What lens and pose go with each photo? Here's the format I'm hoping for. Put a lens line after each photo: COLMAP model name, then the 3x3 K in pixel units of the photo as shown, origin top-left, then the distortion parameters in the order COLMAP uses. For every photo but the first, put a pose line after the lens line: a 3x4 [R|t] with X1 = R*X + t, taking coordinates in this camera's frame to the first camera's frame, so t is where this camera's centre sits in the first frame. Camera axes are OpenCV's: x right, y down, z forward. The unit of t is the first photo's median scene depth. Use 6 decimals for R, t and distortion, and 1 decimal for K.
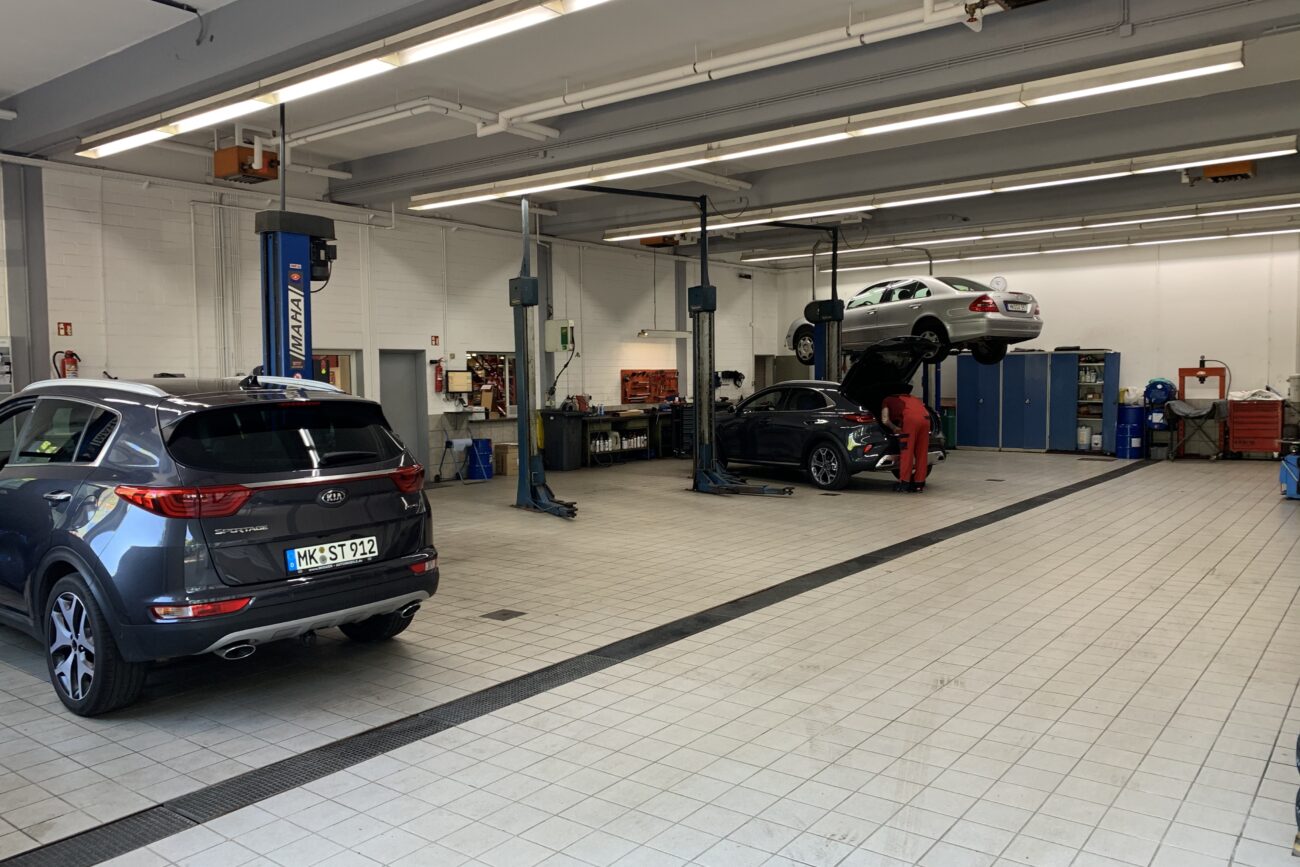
lens RADIAL K [[993.4, 0, 643.8], [0, 993.4, 433.5], [0, 0, 1]] dist [-0.009828, -0.007831]
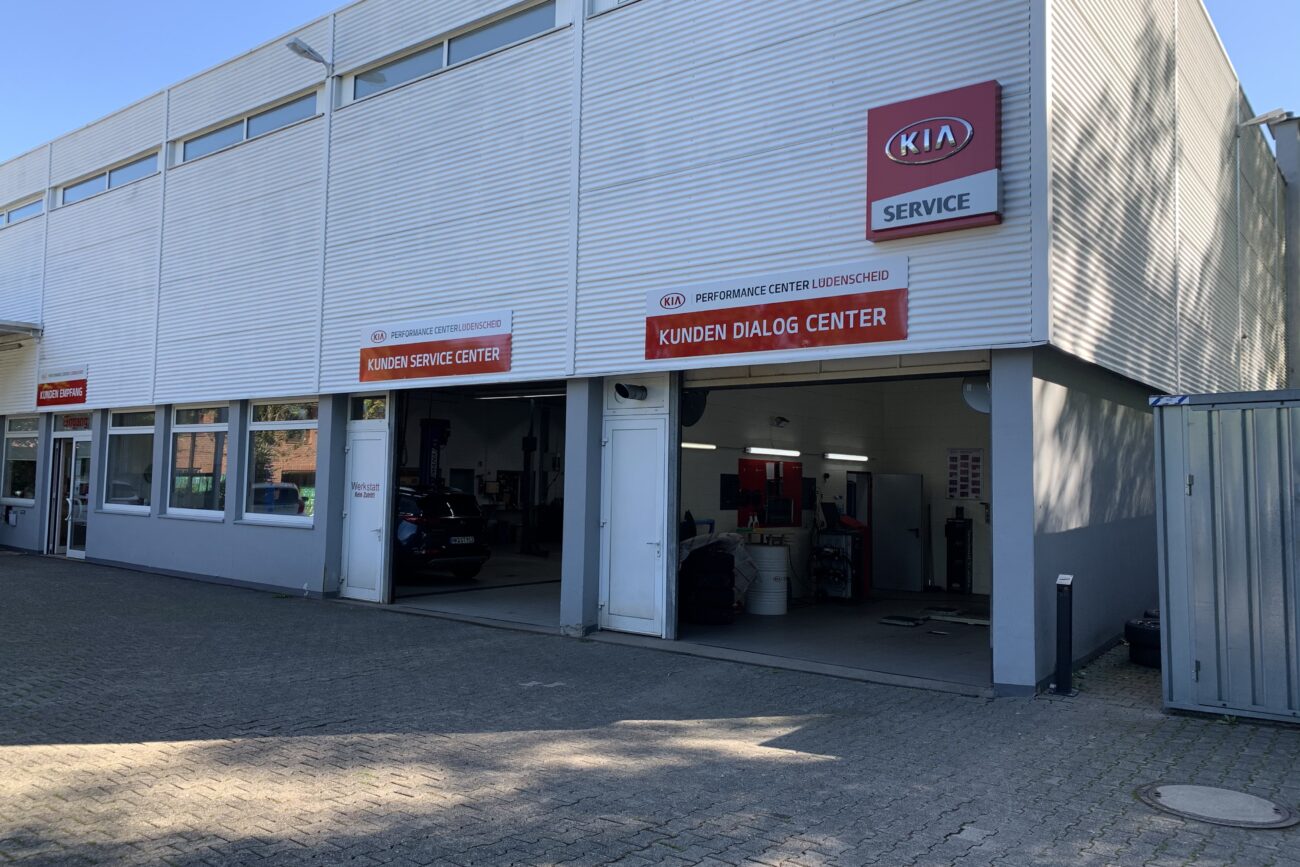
lens RADIAL K [[993.4, 0, 651.2], [0, 993.4, 431.3], [0, 0, 1]] dist [-0.009828, -0.007831]
pose [[0.999235, 0.037962, -0.009405, 0.106047], [-0.038778, 0.992938, -0.112117, 0.034026], [0.005082, 0.112396, 0.993650, -0.735596]]
